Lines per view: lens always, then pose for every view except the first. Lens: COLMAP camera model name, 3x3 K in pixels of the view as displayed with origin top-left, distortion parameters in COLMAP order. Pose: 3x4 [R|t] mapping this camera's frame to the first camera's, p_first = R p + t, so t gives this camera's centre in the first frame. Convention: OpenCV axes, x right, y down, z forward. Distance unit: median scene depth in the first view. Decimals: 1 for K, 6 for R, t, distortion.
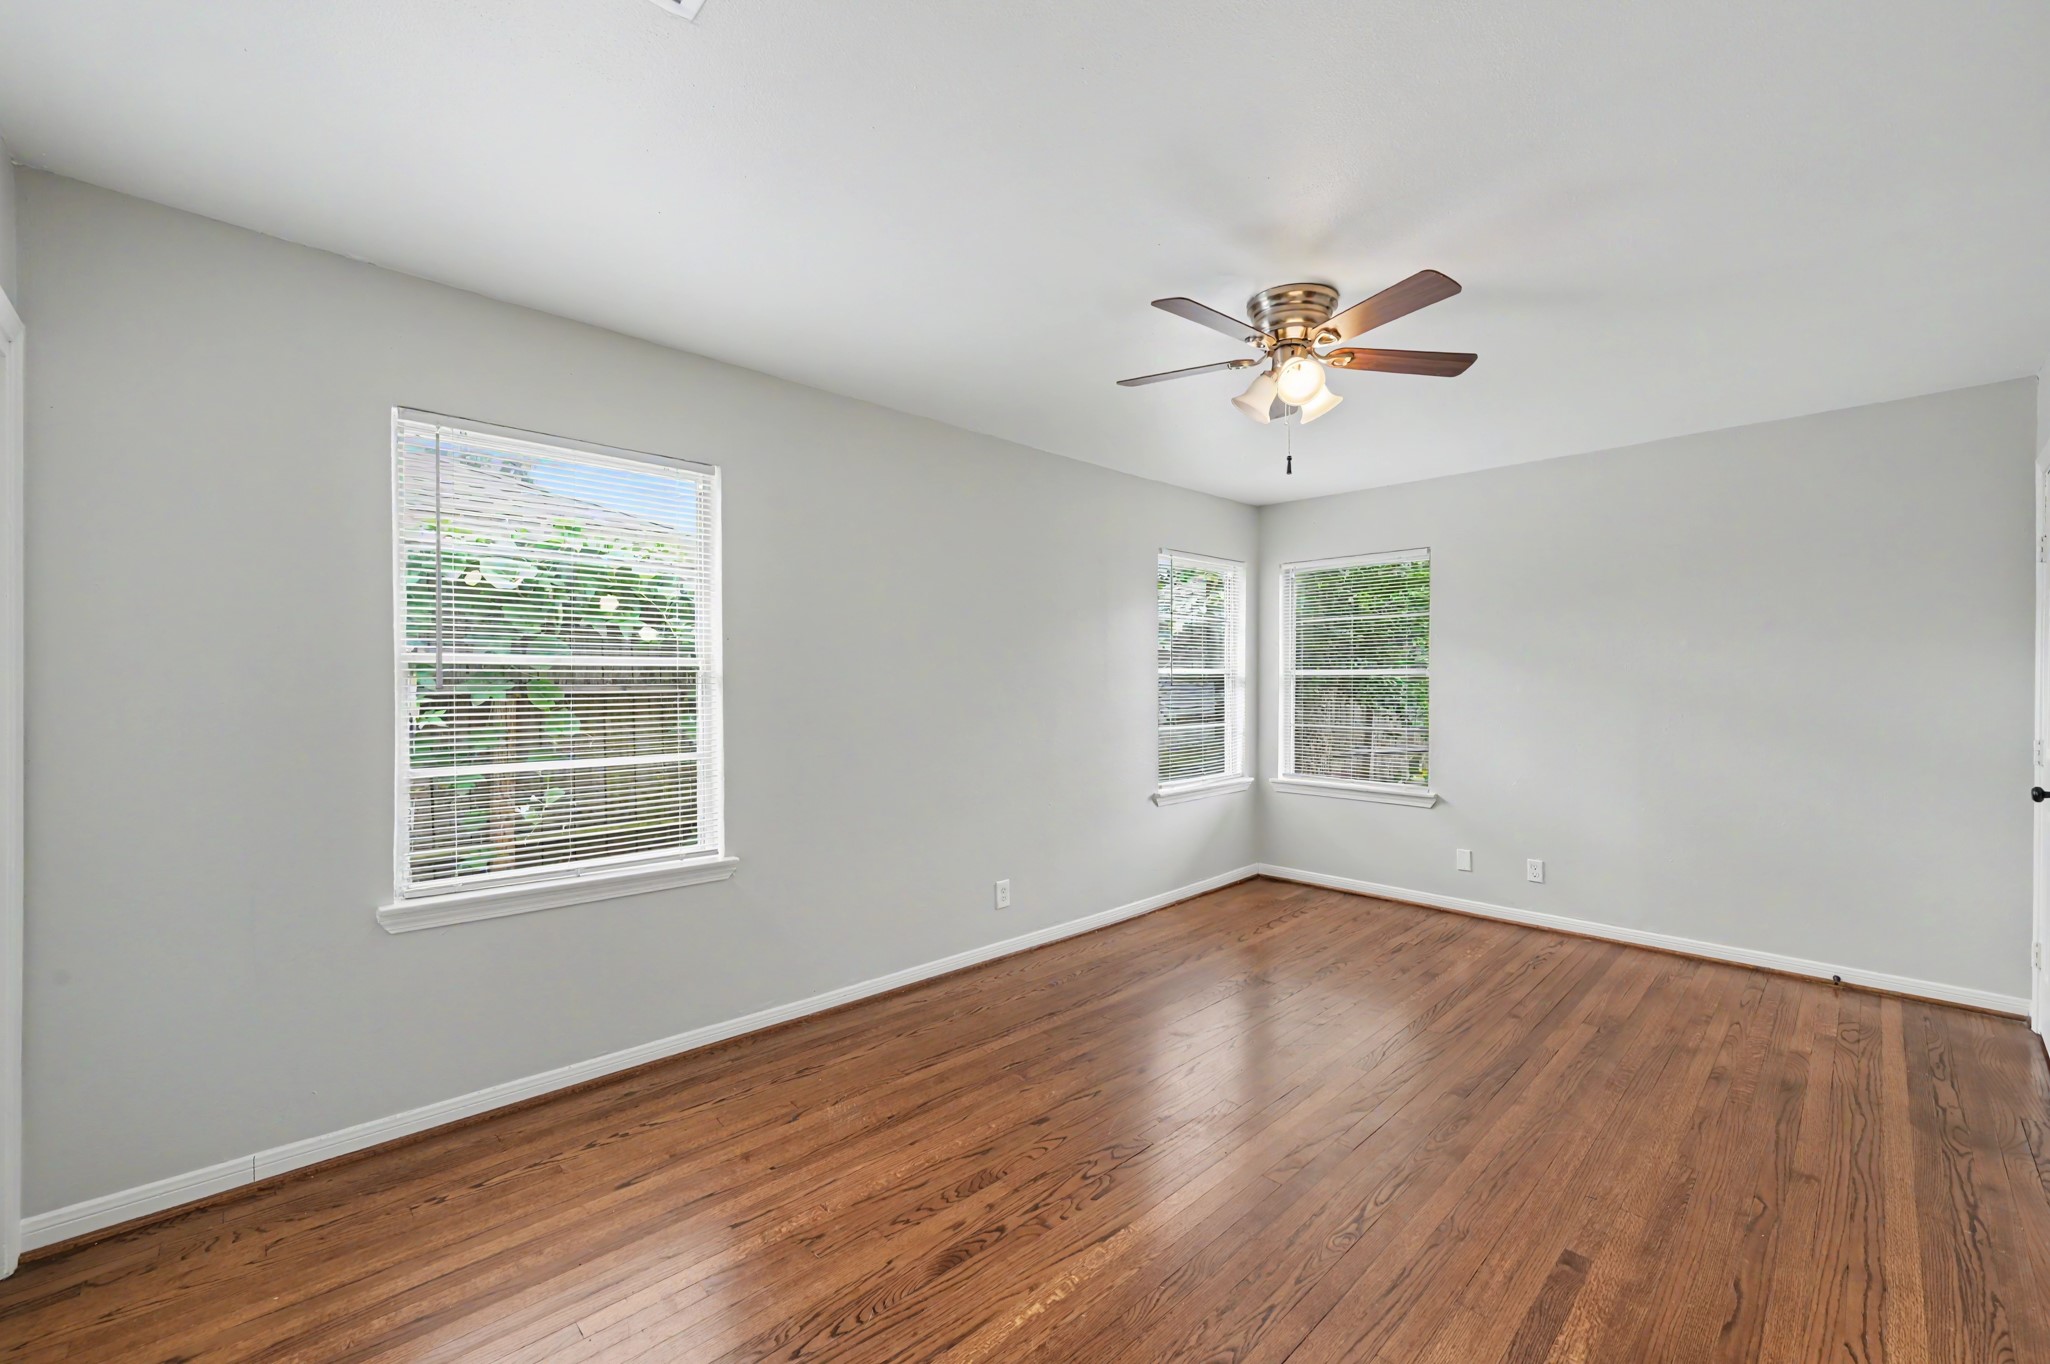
lens RADIAL K [[817.9, 0, 1025.4], [0, 817.9, 685.6], [0, 0, 1]] dist [-0.001437, -0.000251]
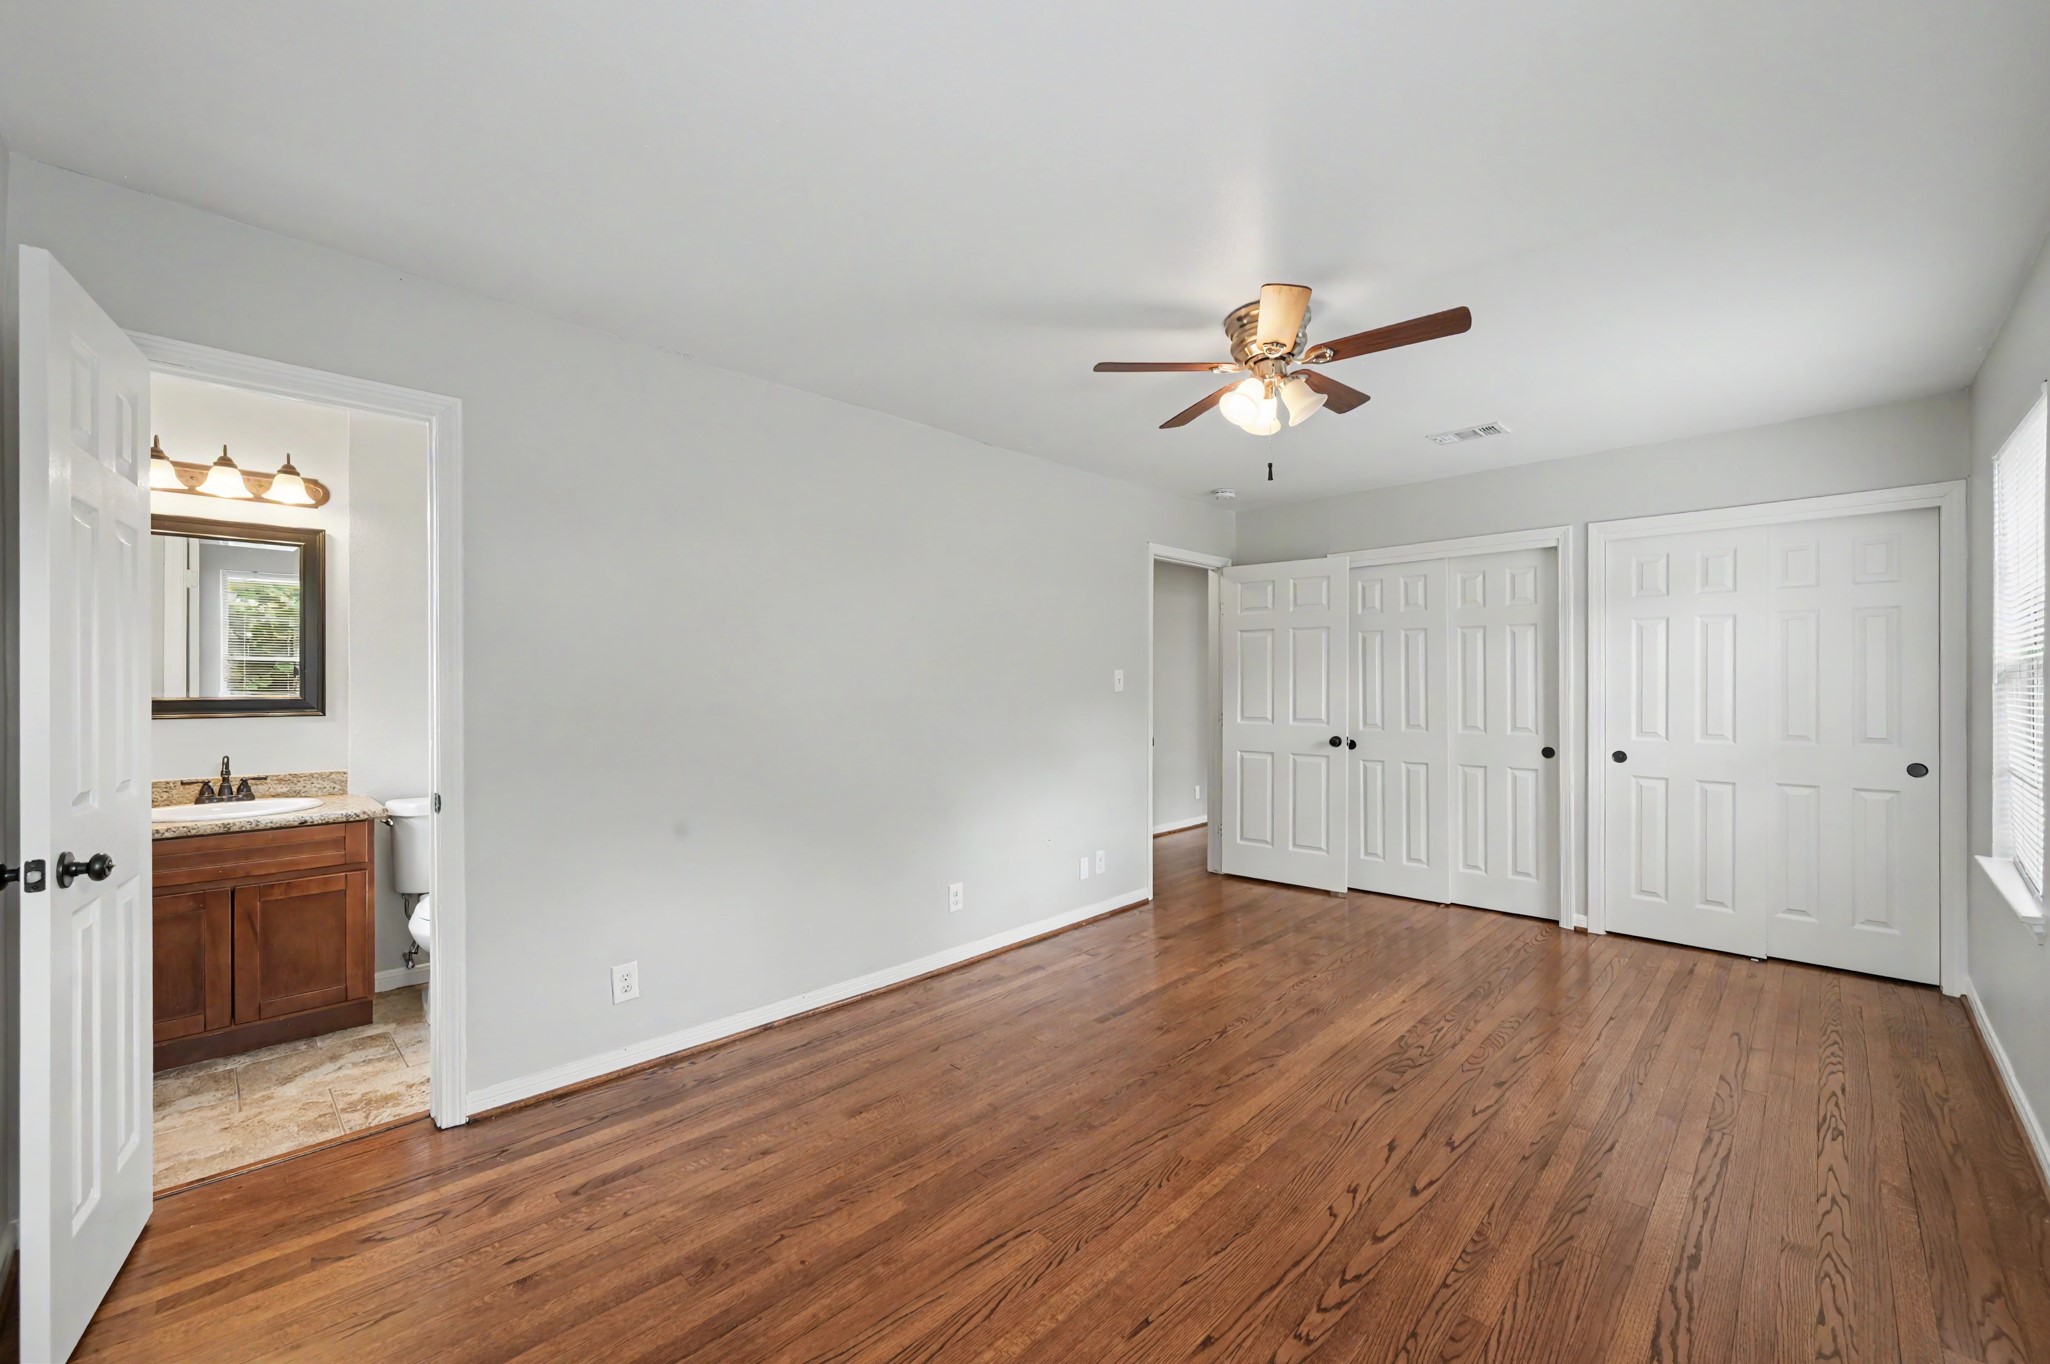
lens RADIAL K [[817.9, 0, 1026.9], [0, 817.9, 683.5], [0, 0, 1]] dist [-0.001437, -0.000251]
pose [[-0.999468, 0.001275, -0.032602, 0.669726], [0.001327, 0.999998, -0.001547, 0.004997], [0.032600, -0.001589, -0.999467, 2.035270]]
